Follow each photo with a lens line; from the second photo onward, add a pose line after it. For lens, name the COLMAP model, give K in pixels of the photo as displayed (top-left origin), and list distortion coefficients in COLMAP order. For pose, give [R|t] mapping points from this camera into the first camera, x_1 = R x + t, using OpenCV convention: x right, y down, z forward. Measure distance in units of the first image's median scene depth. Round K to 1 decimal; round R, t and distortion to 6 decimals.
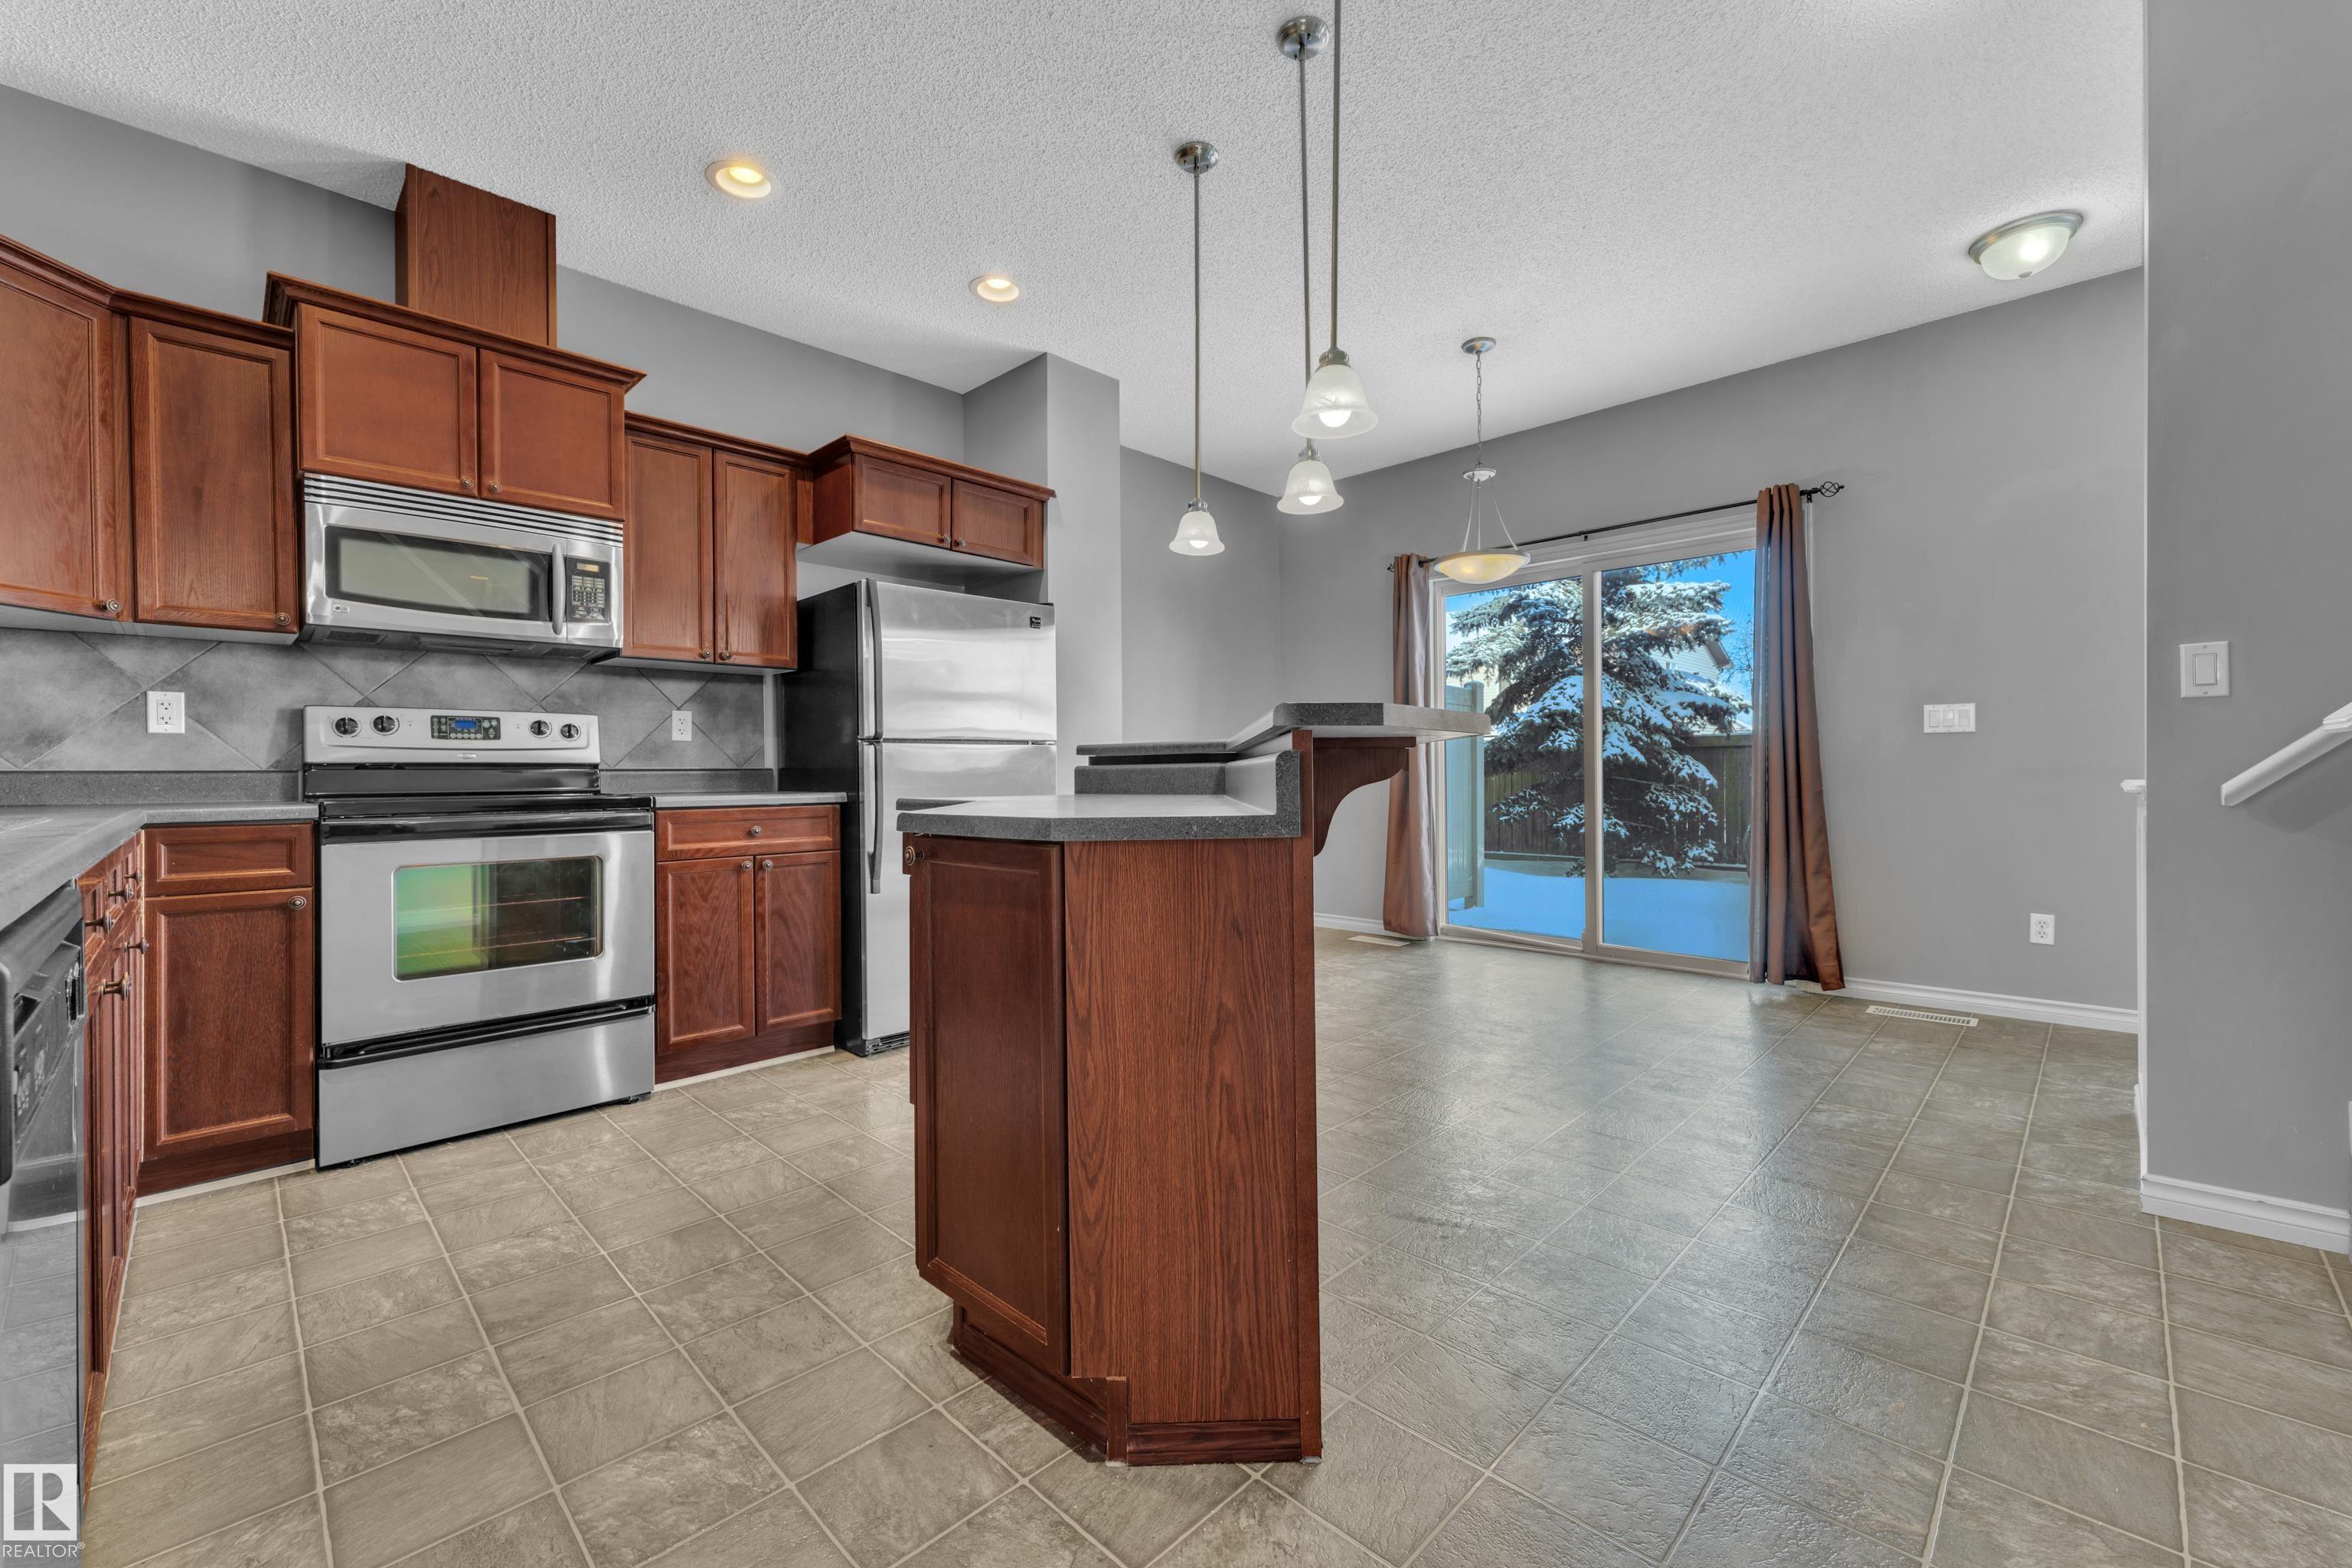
lens RADIAL K [[945.5, 0, 1188.4], [0, 945.5, 774.2], [0, 0, 1]] dist [-0.004235, 0.000366]
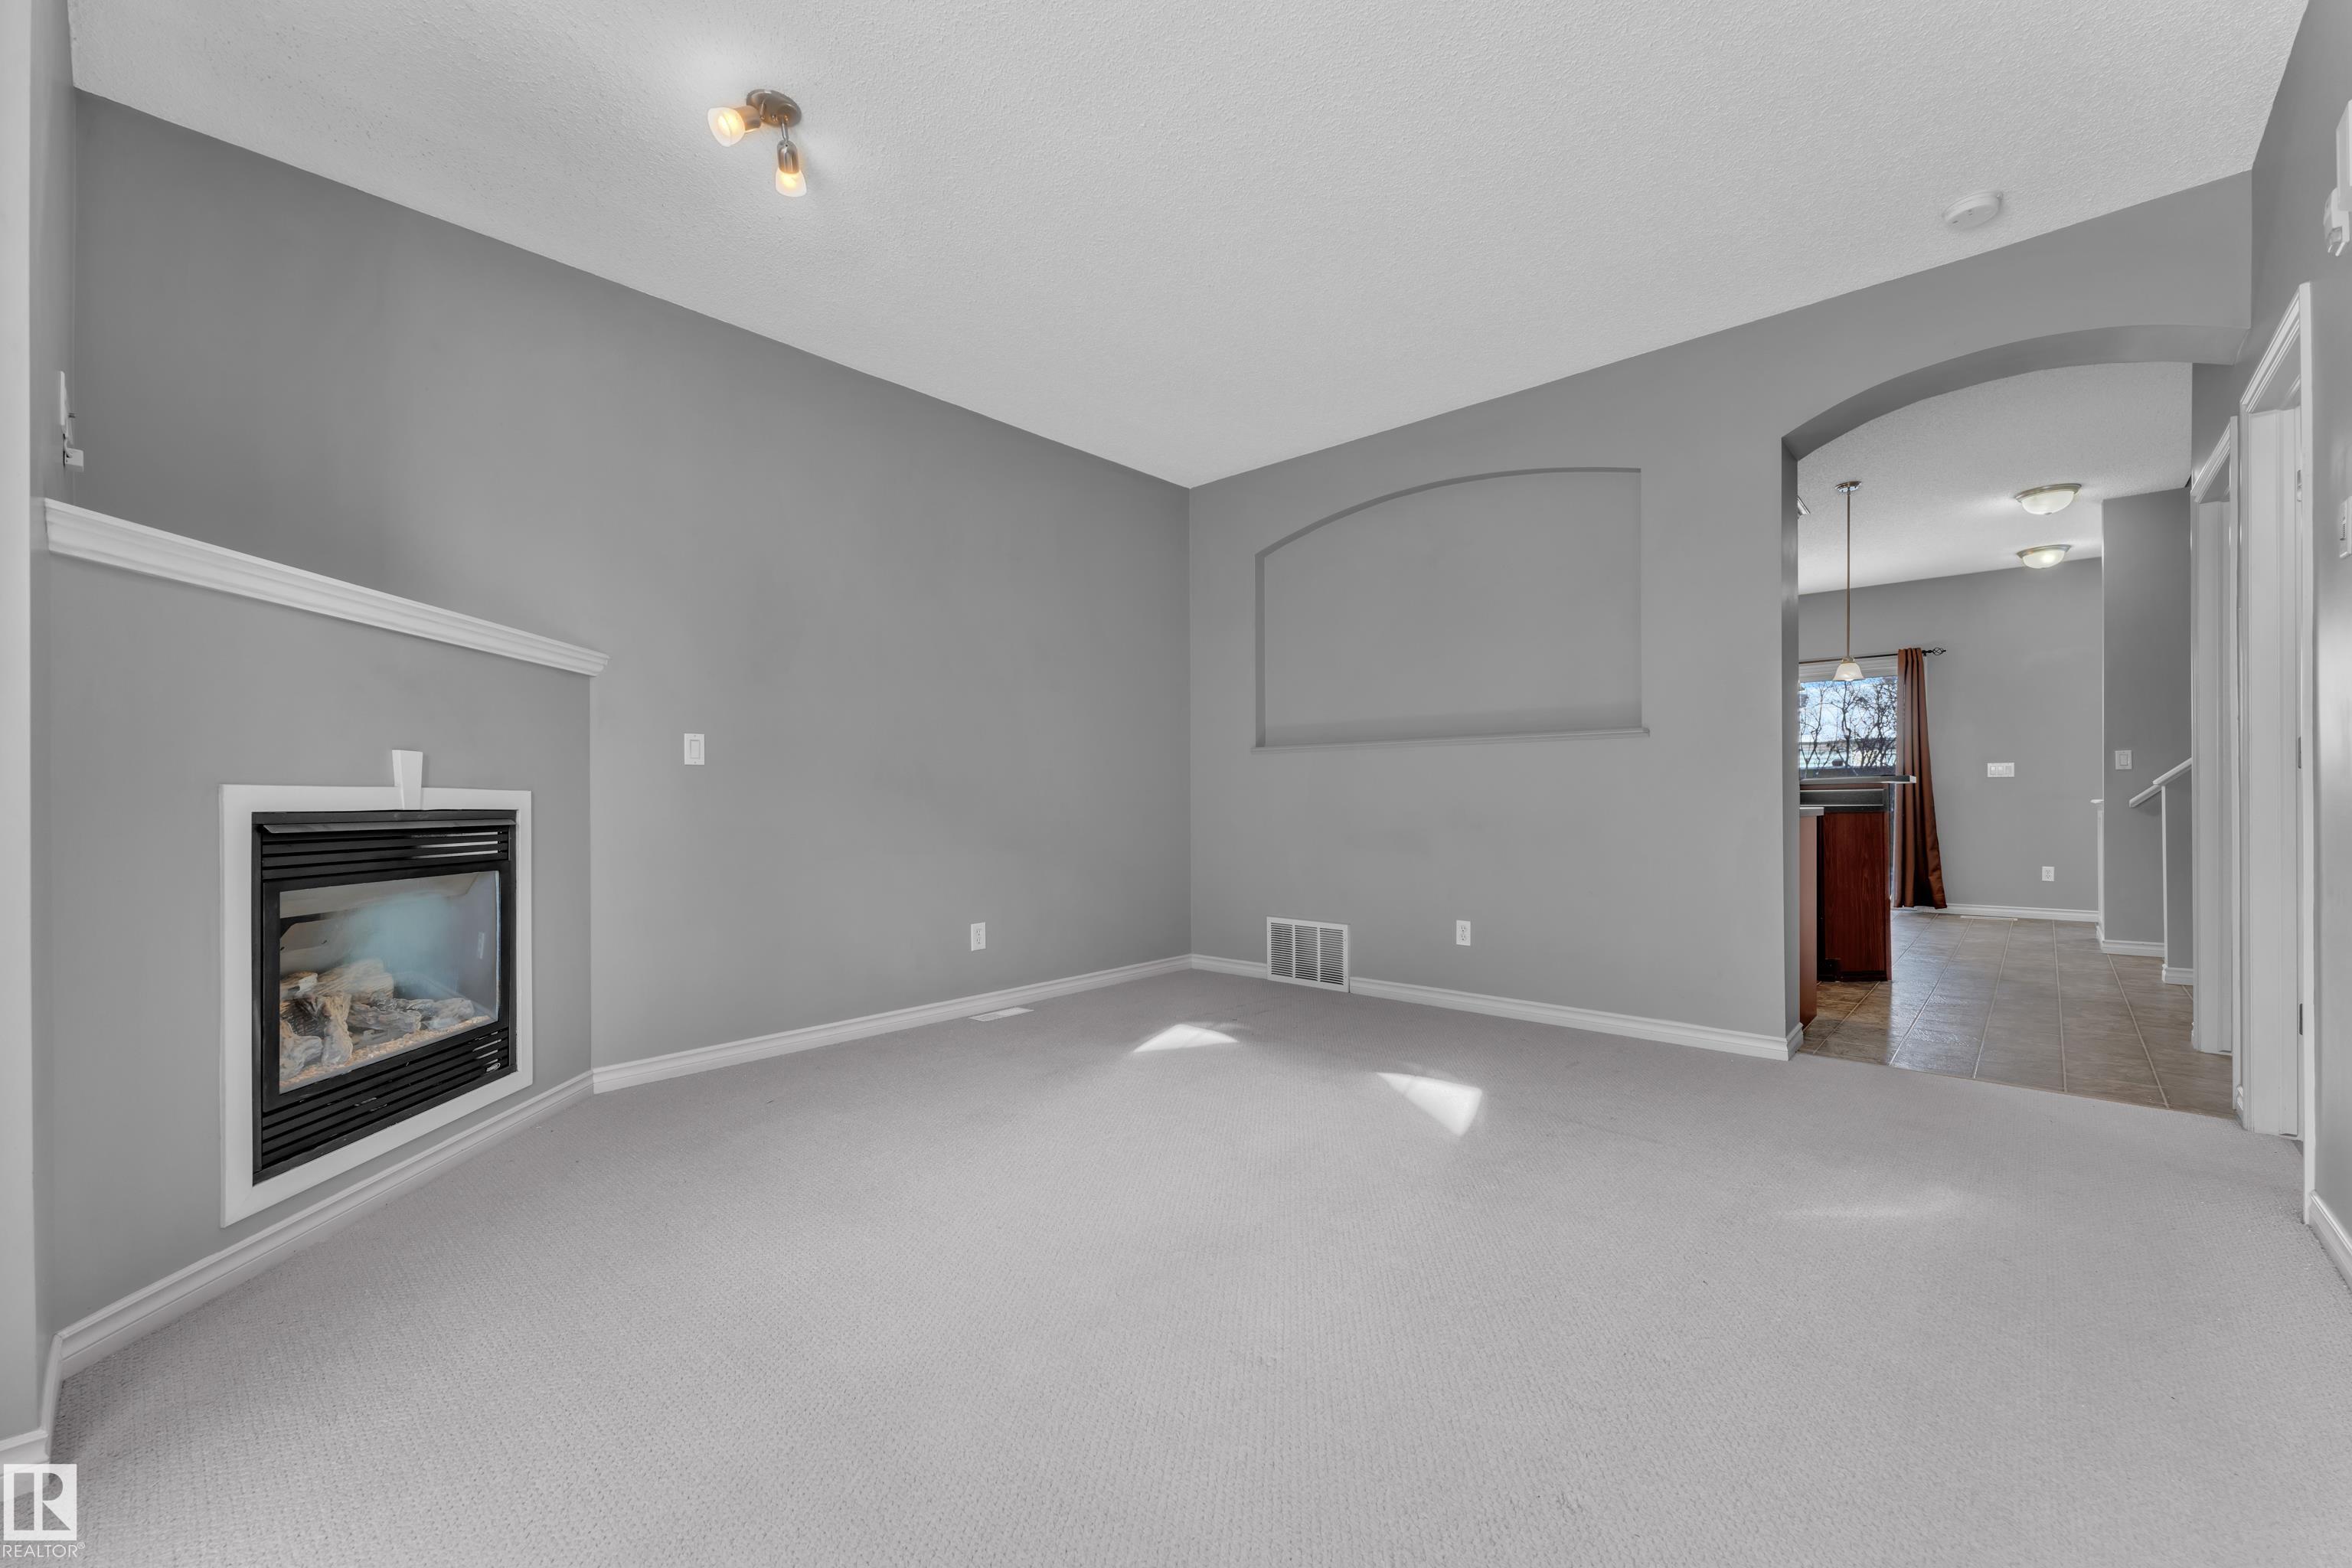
lens RADIAL K [[945.5, 0, 1183.3], [0, 945.5, 786.9], [0, 0, 1]] dist [-0.004235, 0.000366]
pose [[0.999256, 0.006893, 0.037959, -1.853671], [-0.006444, 0.999908, -0.011938, 0.021867], [-0.038038, 0.011685, 0.999208, -1.722755]]
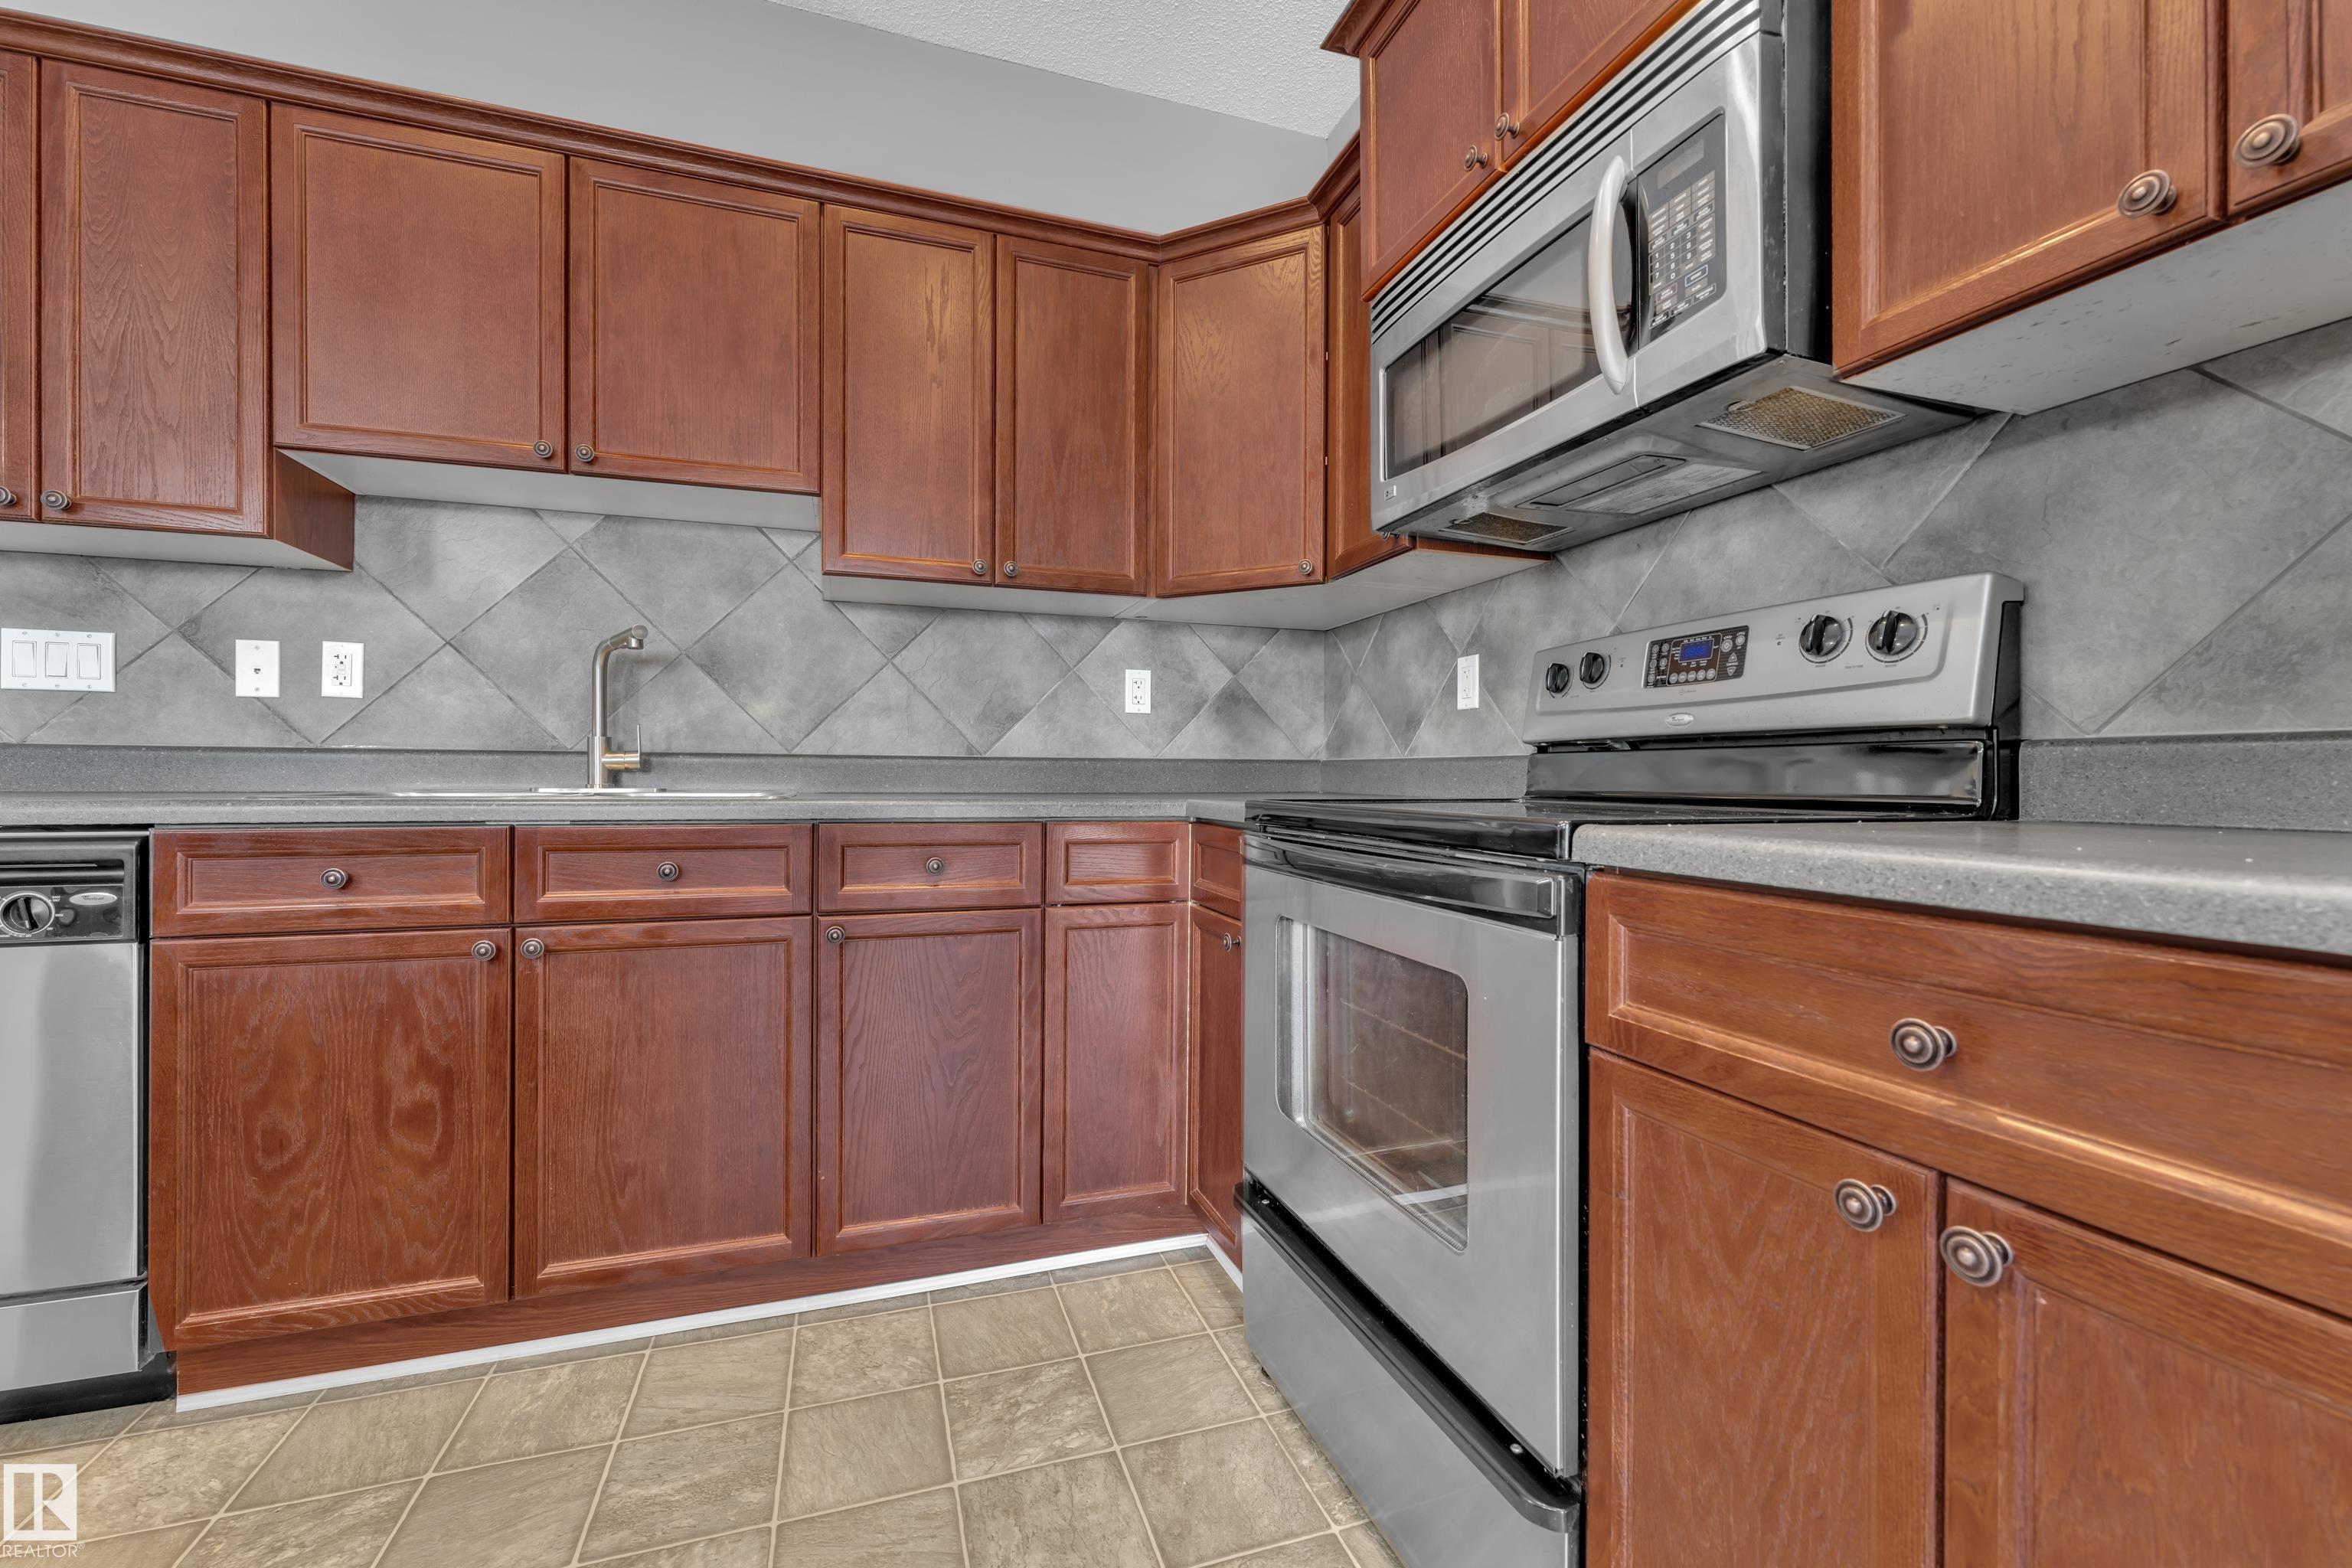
lens RADIAL K [[945.5, 0, 1147.1], [0, 945.5, 778.5], [0, 0, 1]] dist [-0.004235, 0.000366]
pose [[-0.461513, 0.008005, -0.887097, -0.205177], [-0.002129, 0.999946, 0.010131, 0.005640], [0.887131, 0.006565, -0.461471, 0.877440]]
